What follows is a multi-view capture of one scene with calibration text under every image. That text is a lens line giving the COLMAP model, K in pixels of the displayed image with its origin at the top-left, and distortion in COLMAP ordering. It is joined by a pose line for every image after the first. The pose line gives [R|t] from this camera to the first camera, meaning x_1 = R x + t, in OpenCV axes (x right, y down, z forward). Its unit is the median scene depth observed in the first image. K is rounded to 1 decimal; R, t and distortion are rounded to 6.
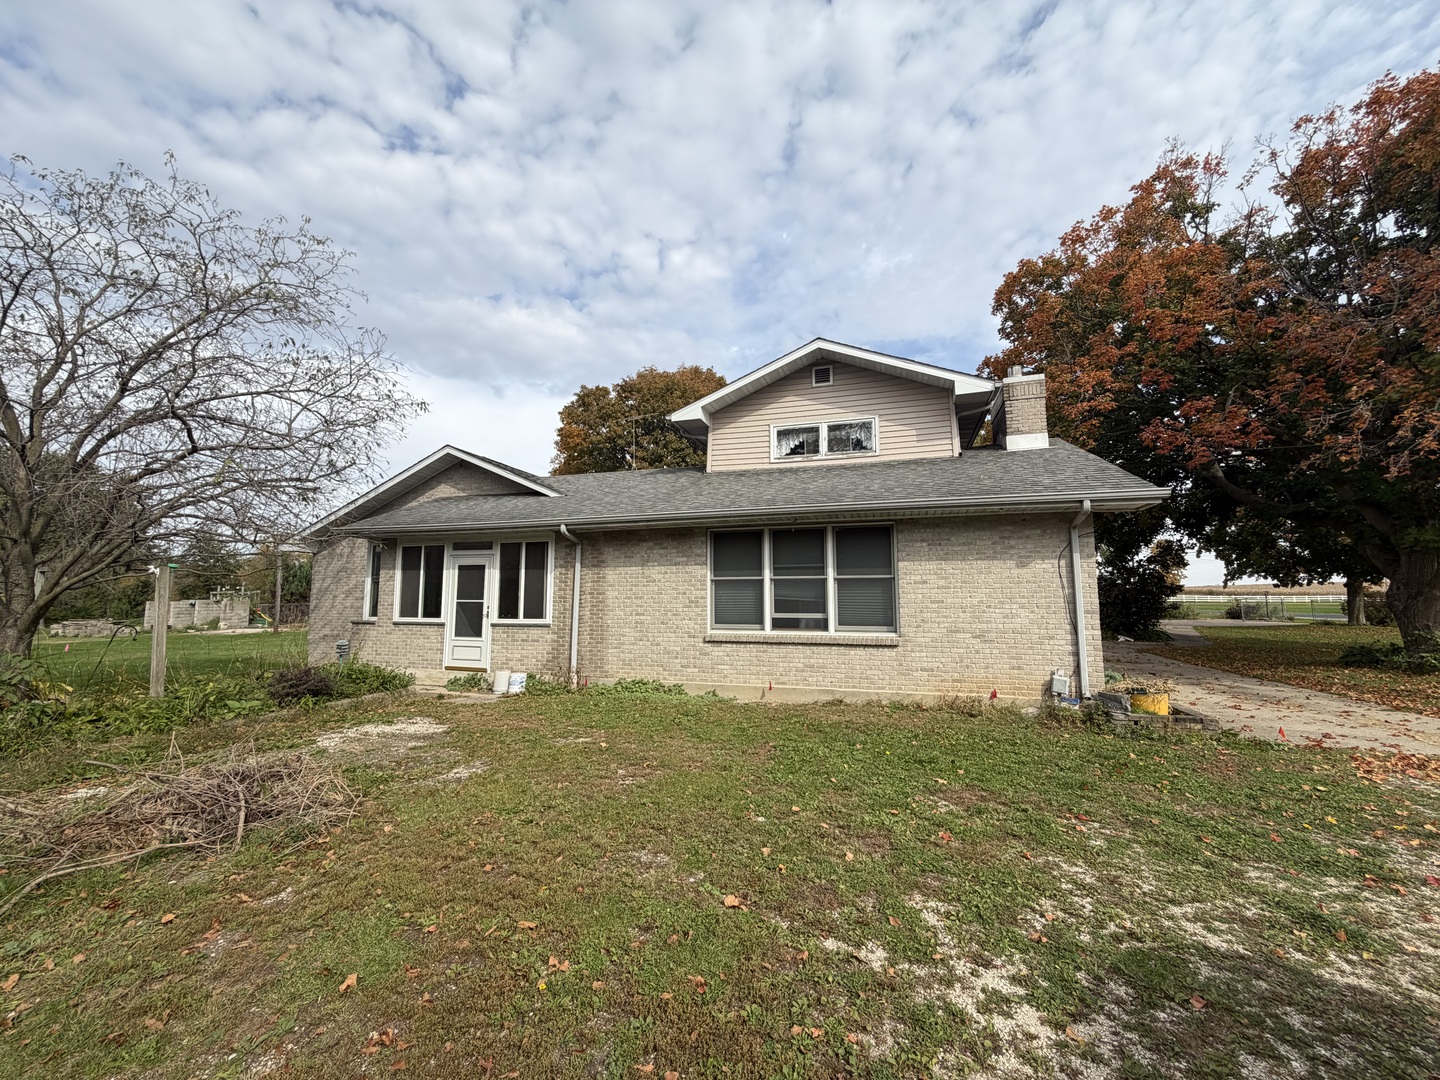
lens RADIAL K [[572.5, 0, 717.1], [0, 572.5, 541.1], [0, 0, 1]] dist [0.001156, -0.000501]
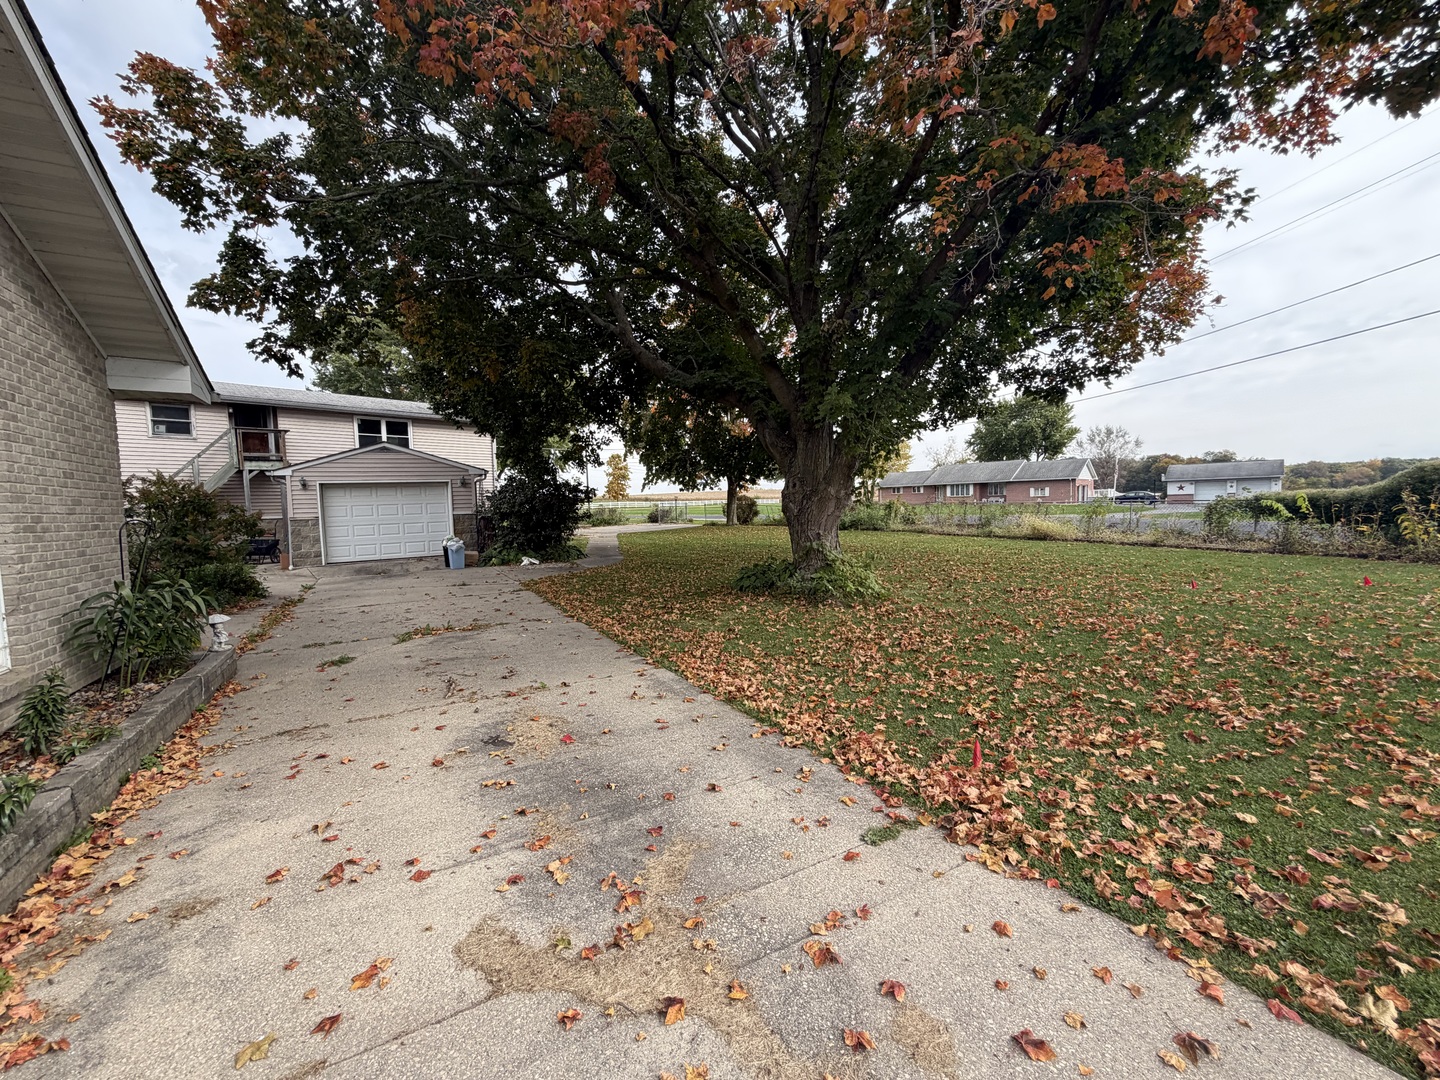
lens RADIAL K [[572.5, 0, 717.1], [0, 572.5, 541.1], [0, 0, 1]] dist [0.001156, -0.000501]
pose [[0.676438, -0.066797, 0.733464, 0.262801], [-0.047793, 0.989799, 0.134219, 0.027071], [-0.734947, -0.125845, 0.666345, 0.261132]]
